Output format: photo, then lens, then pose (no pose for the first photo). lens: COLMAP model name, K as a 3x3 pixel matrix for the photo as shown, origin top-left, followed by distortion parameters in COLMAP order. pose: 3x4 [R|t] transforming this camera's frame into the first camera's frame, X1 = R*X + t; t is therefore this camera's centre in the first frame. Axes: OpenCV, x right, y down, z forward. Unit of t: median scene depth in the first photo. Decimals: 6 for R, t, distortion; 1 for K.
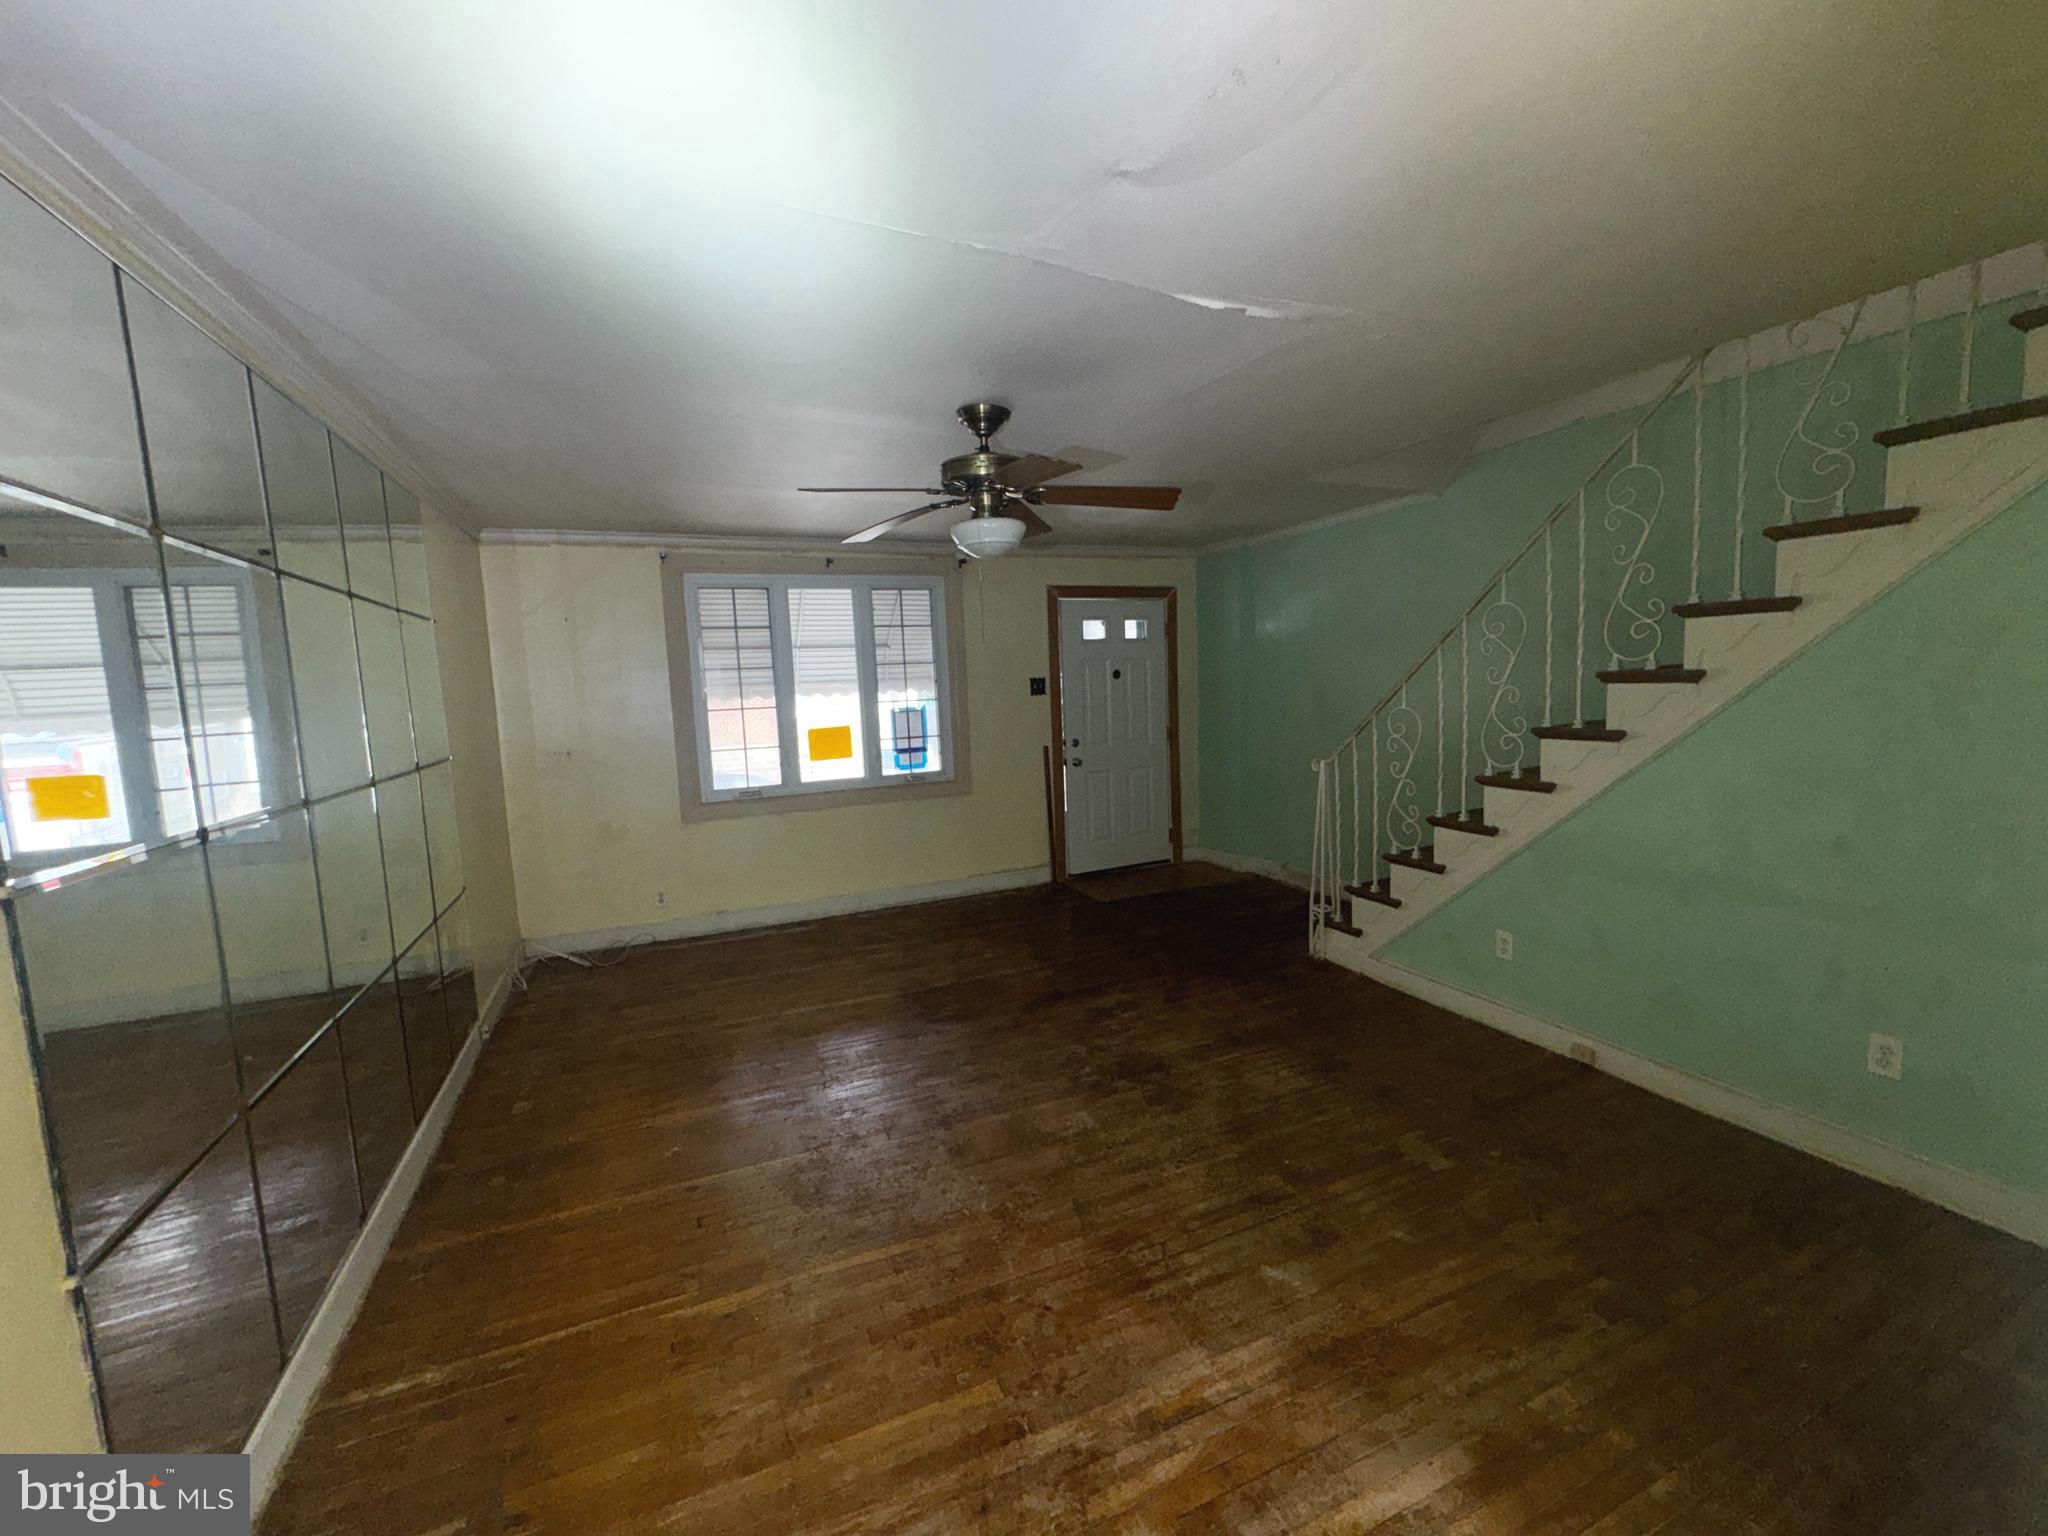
lens RADIAL K [[821.5, 0, 1020.4], [0, 821.5, 767.3], [0, 0, 1]] dist [-0.002786, 0.000099]
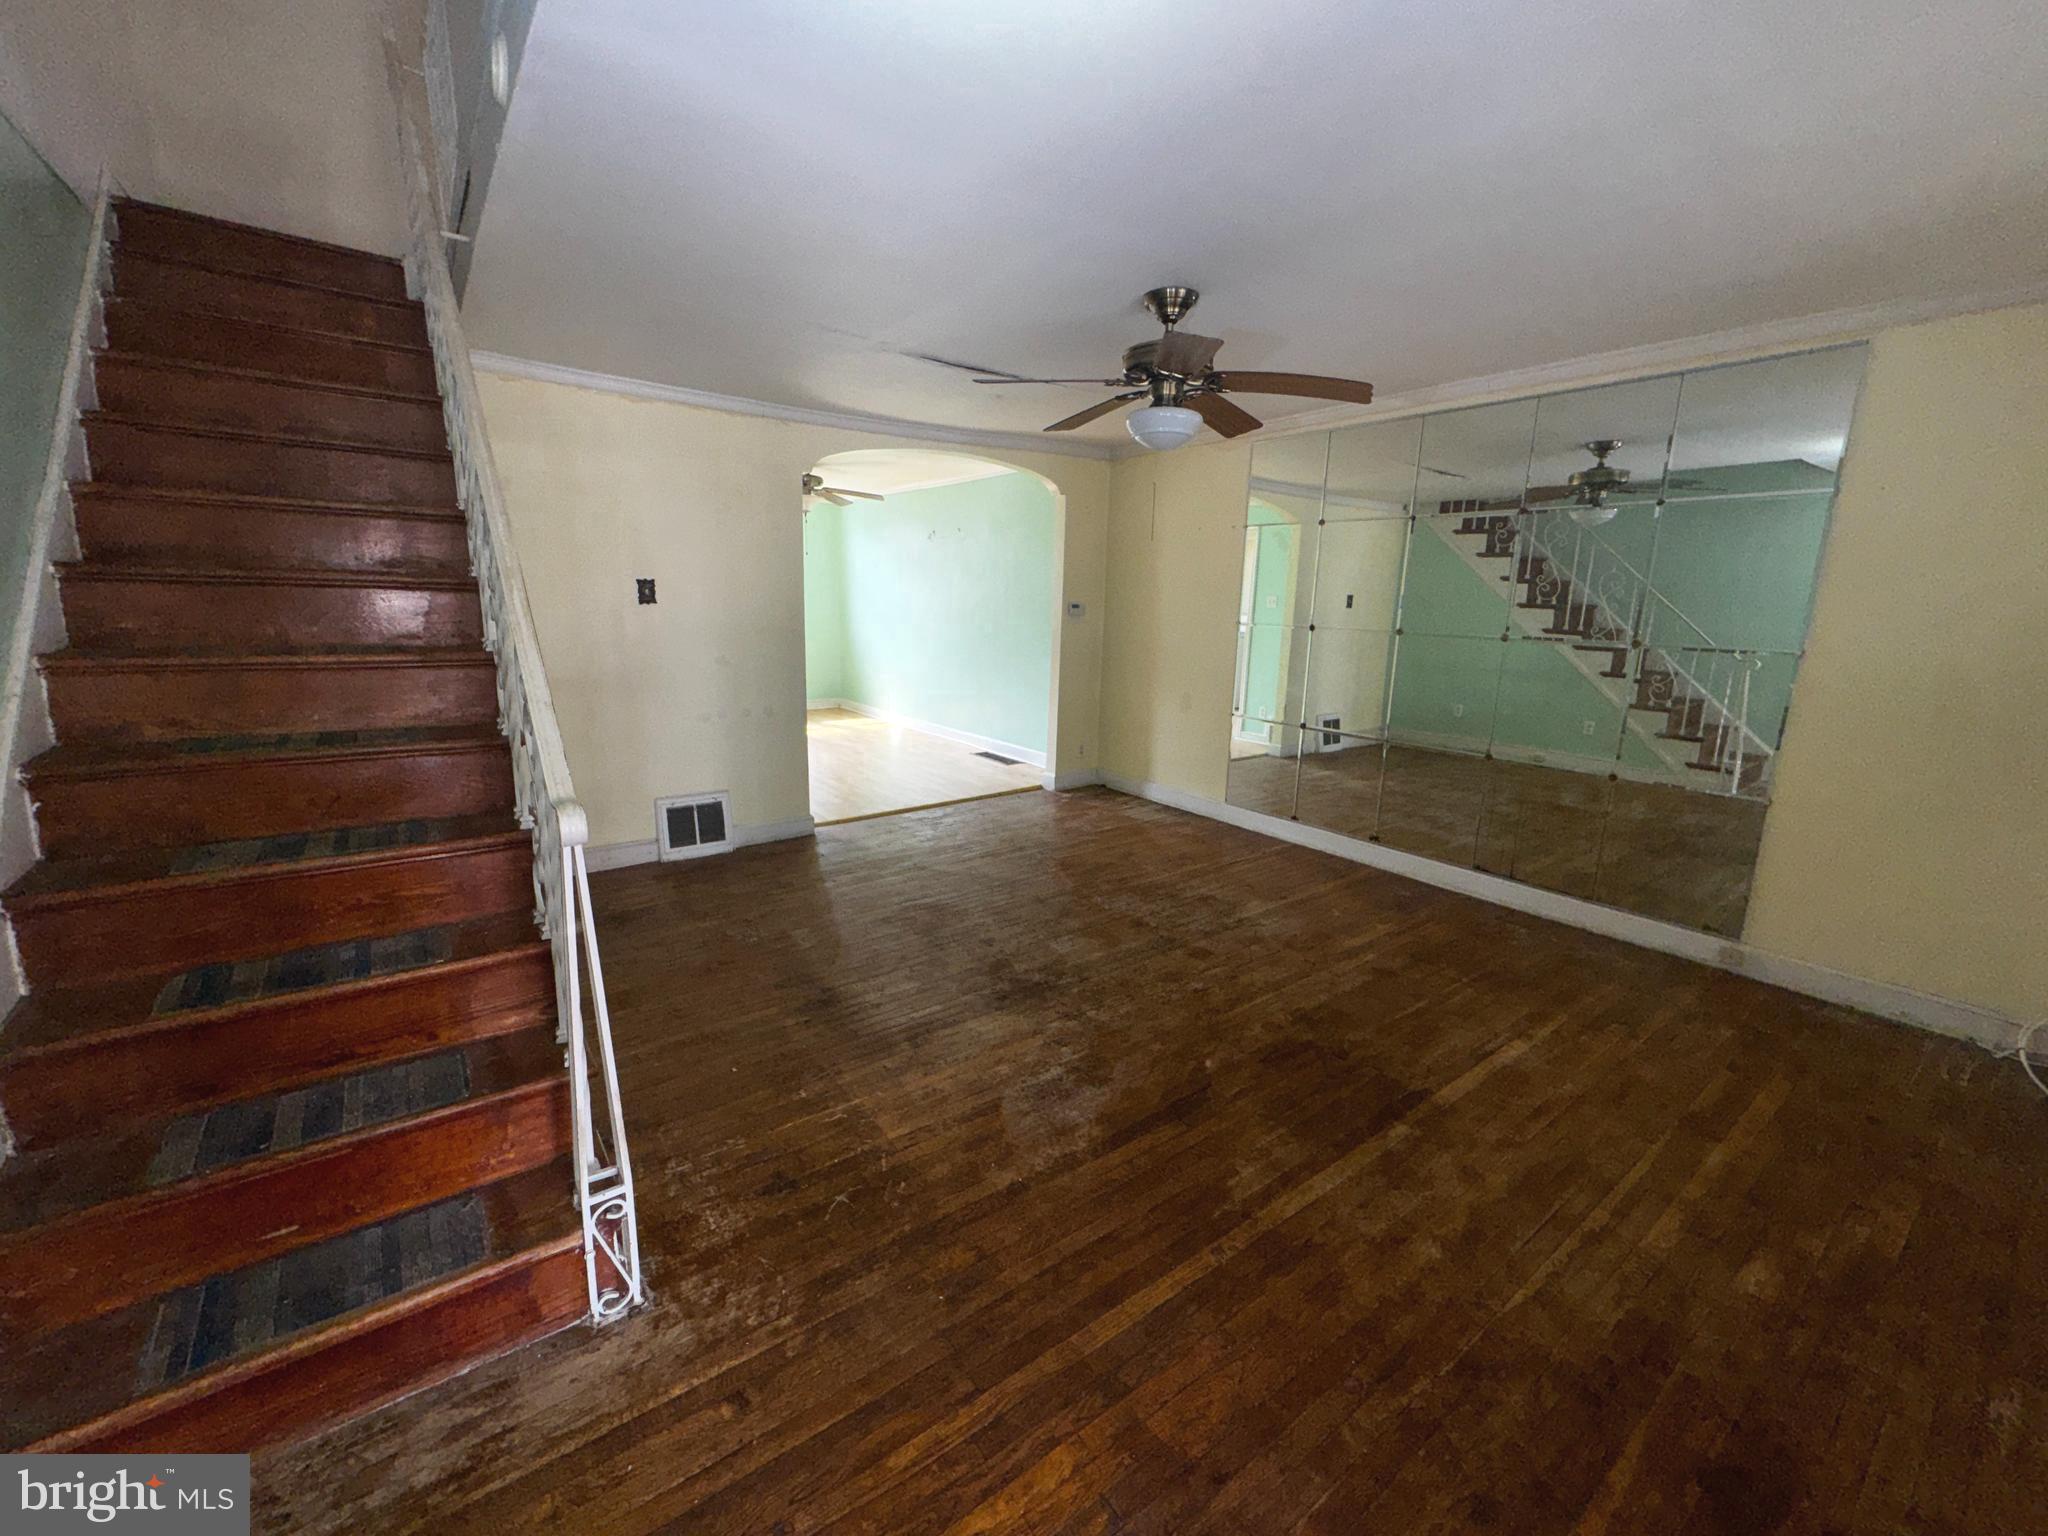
lens RADIAL K [[821.5, 0, 1020.4], [0, 821.5, 767.3], [0, 0, 1]] dist [-0.002786, 0.000099]
pose [[-0.975624, 0.067539, -0.208796, 0.276304], [-0.002773, 0.947591, 0.319473, -0.156964], [0.219430, 0.312265, -0.924306, 1.517530]]
